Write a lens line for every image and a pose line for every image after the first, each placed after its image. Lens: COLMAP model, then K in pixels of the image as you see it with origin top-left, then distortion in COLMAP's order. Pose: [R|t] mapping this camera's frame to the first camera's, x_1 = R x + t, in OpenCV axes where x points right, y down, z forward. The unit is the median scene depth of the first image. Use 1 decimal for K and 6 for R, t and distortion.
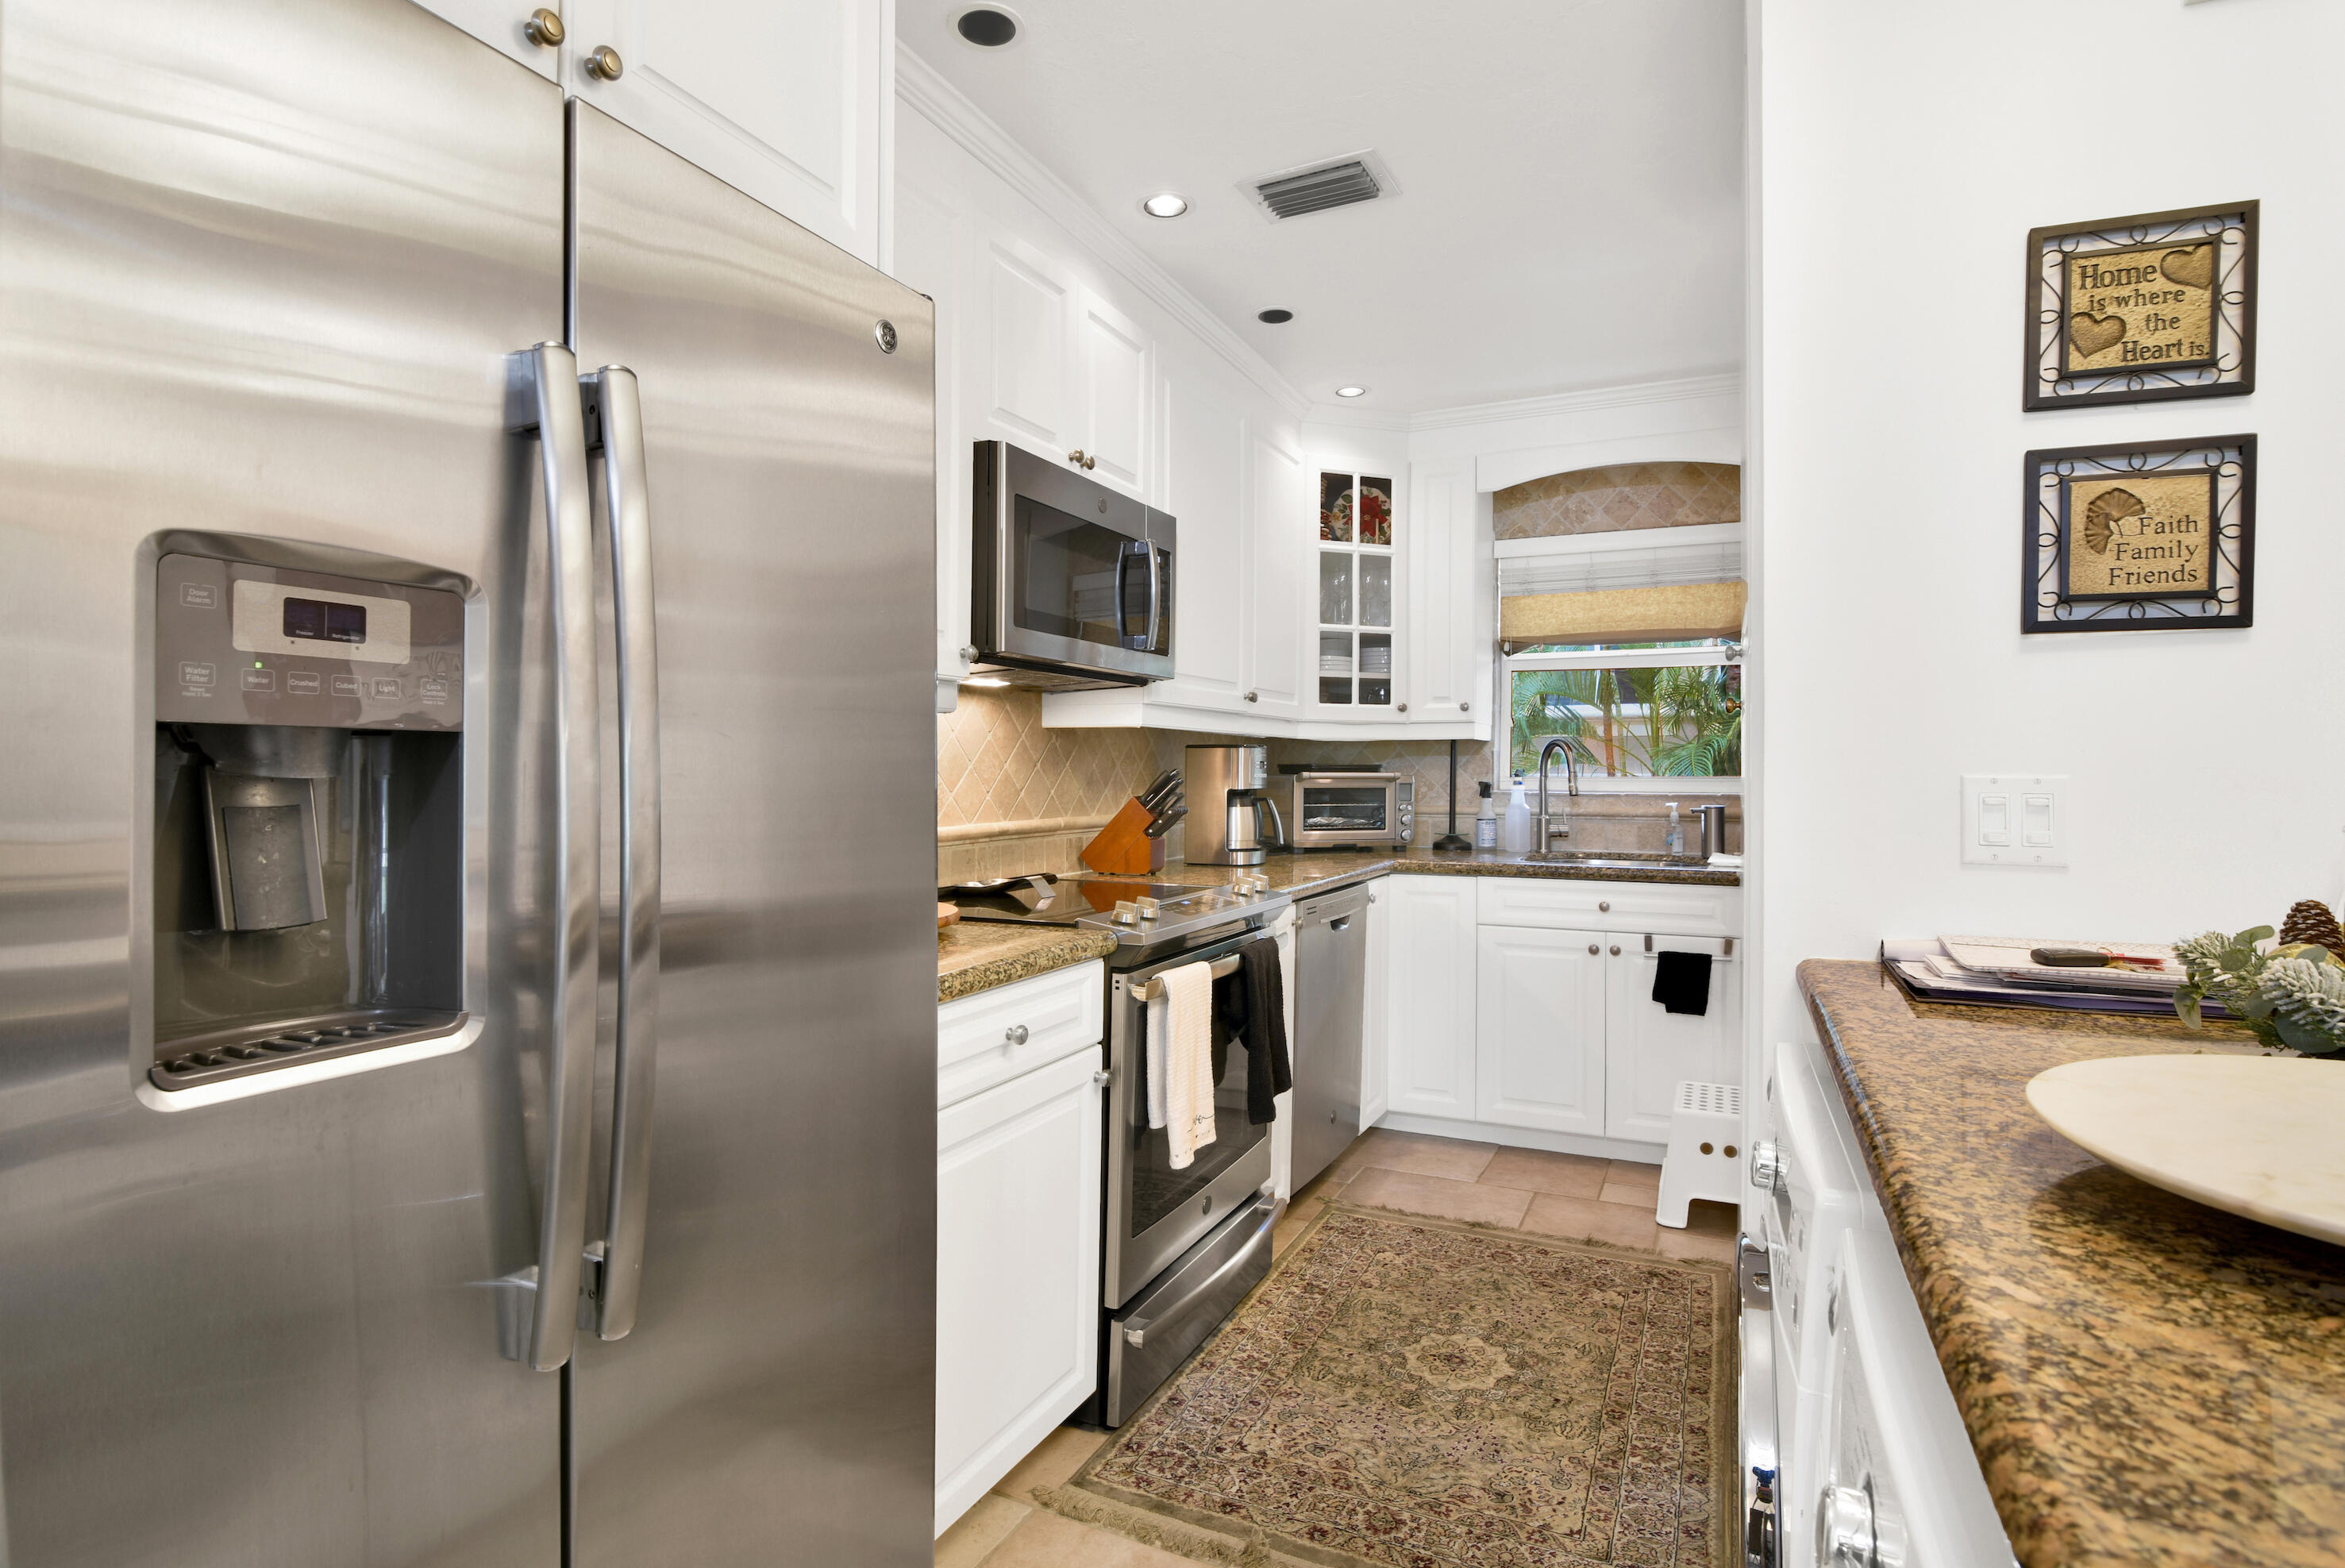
lens RADIAL K [[1153.8, 0, 1185.0], [0, 1153.8, 790.0], [0, 0, 1]] dist [-0.024215, -0.000395]
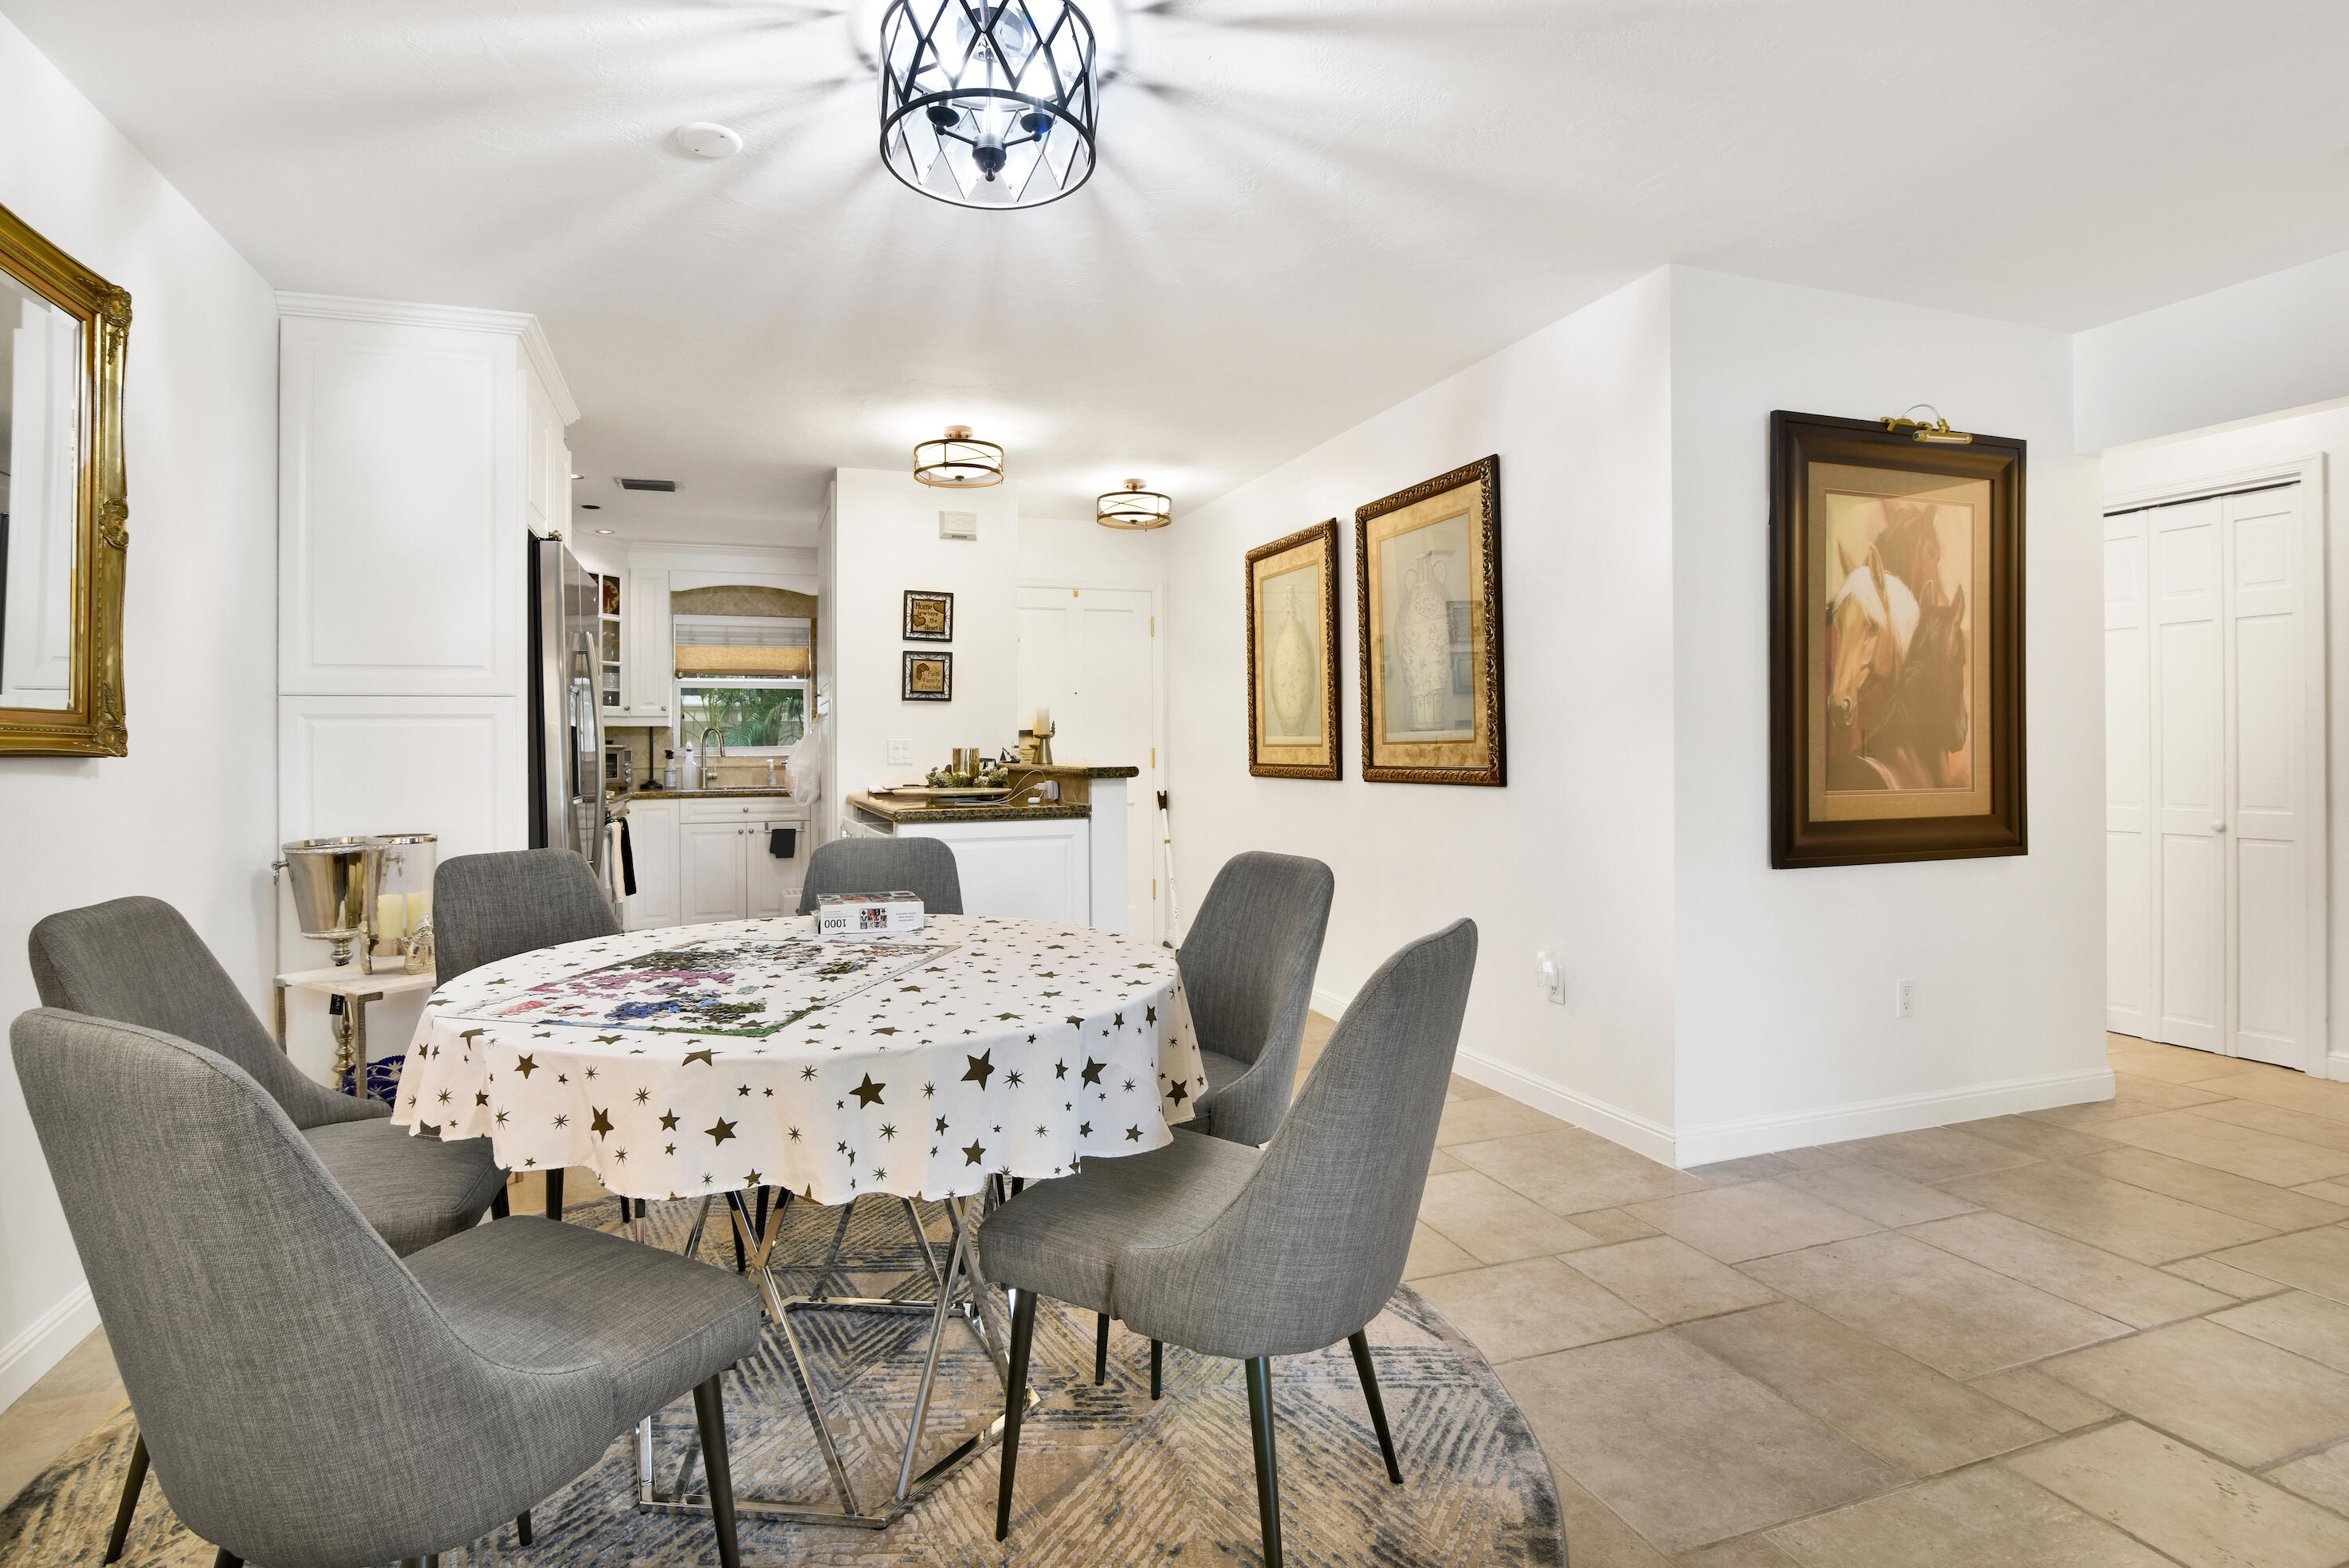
lens RADIAL K [[1129.3, 0, 1082.8], [0, 1129.3, 748.9], [0, 0, 1]] dist [-0.020535, -0.000121]
pose [[0.737736, -0.009932, 0.675016, -0.486984], [0.023288, 0.999671, -0.010743, 0.027176], [-0.674687, 0.023645, 0.737725, -0.778394]]
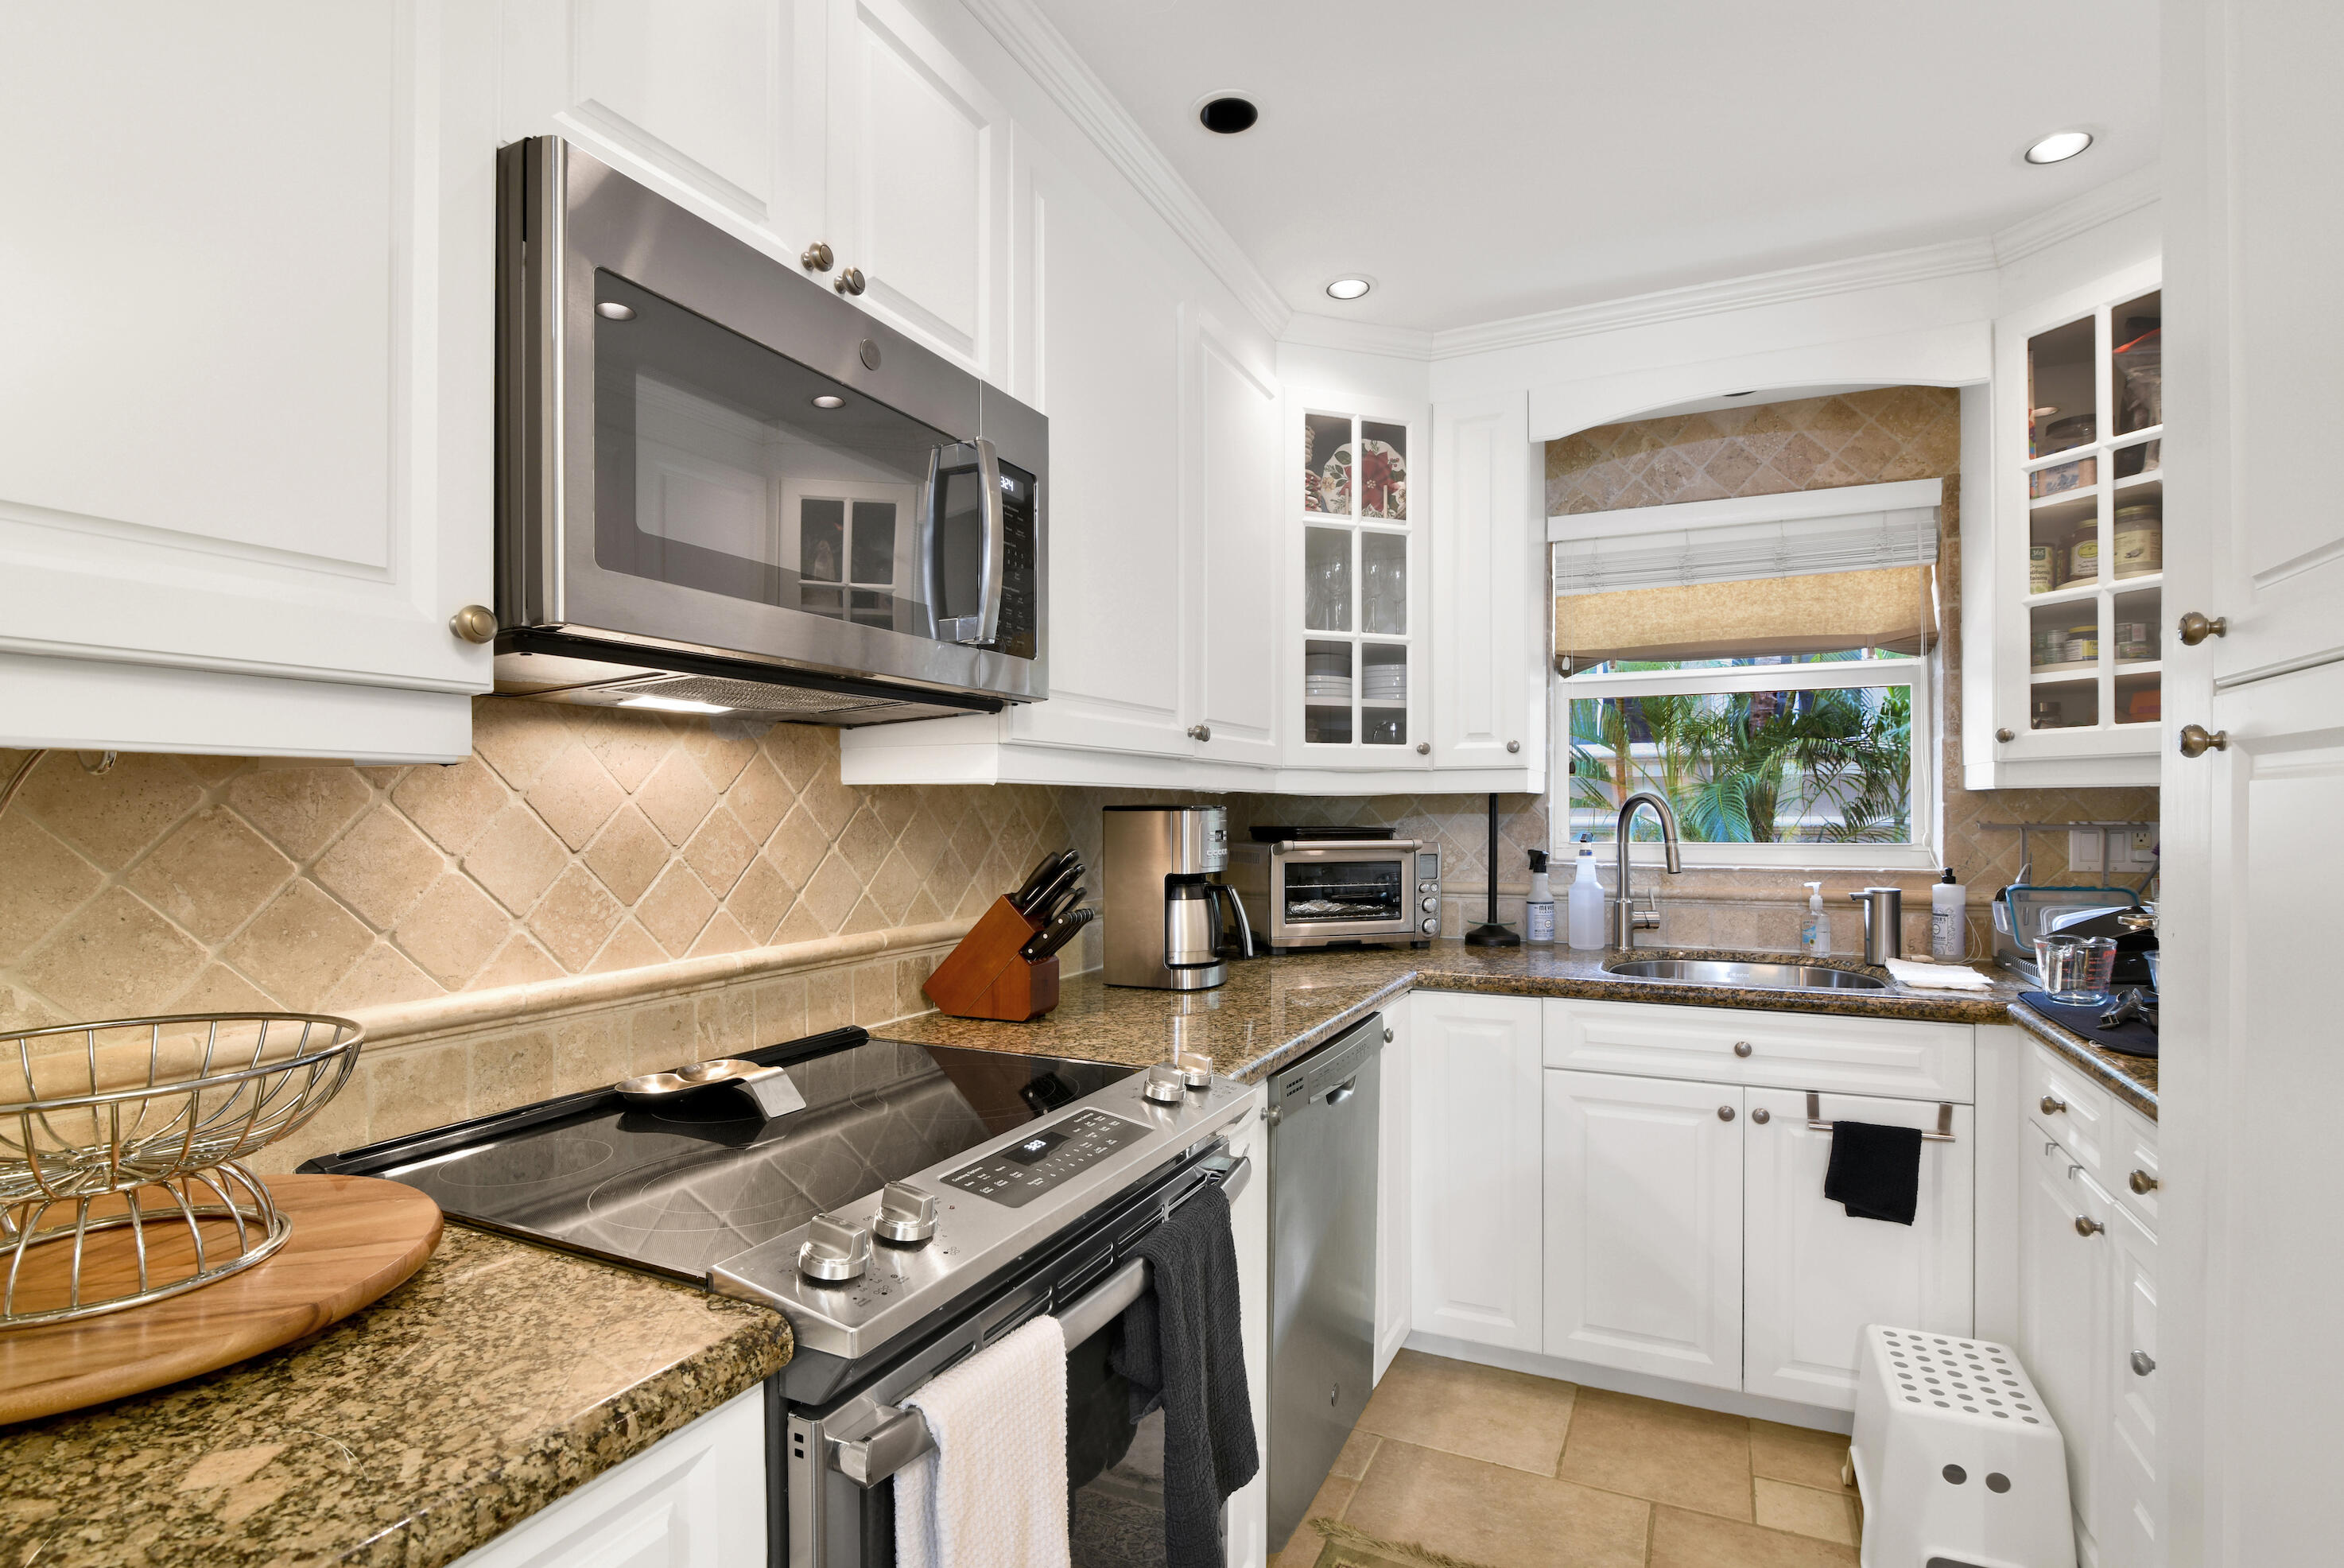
lens RADIAL K [[1099.5, 0, 1163.3], [0, 1099.5, 768.0], [0, 0, 1]] dist [-0.001263, -0.000086]
pose [[0.999856, -0.002550, -0.016750, 0.041696], [0.001653, 0.998576, -0.053322, -0.024947], [0.016862, 0.053287, 0.998437, 0.339400]]
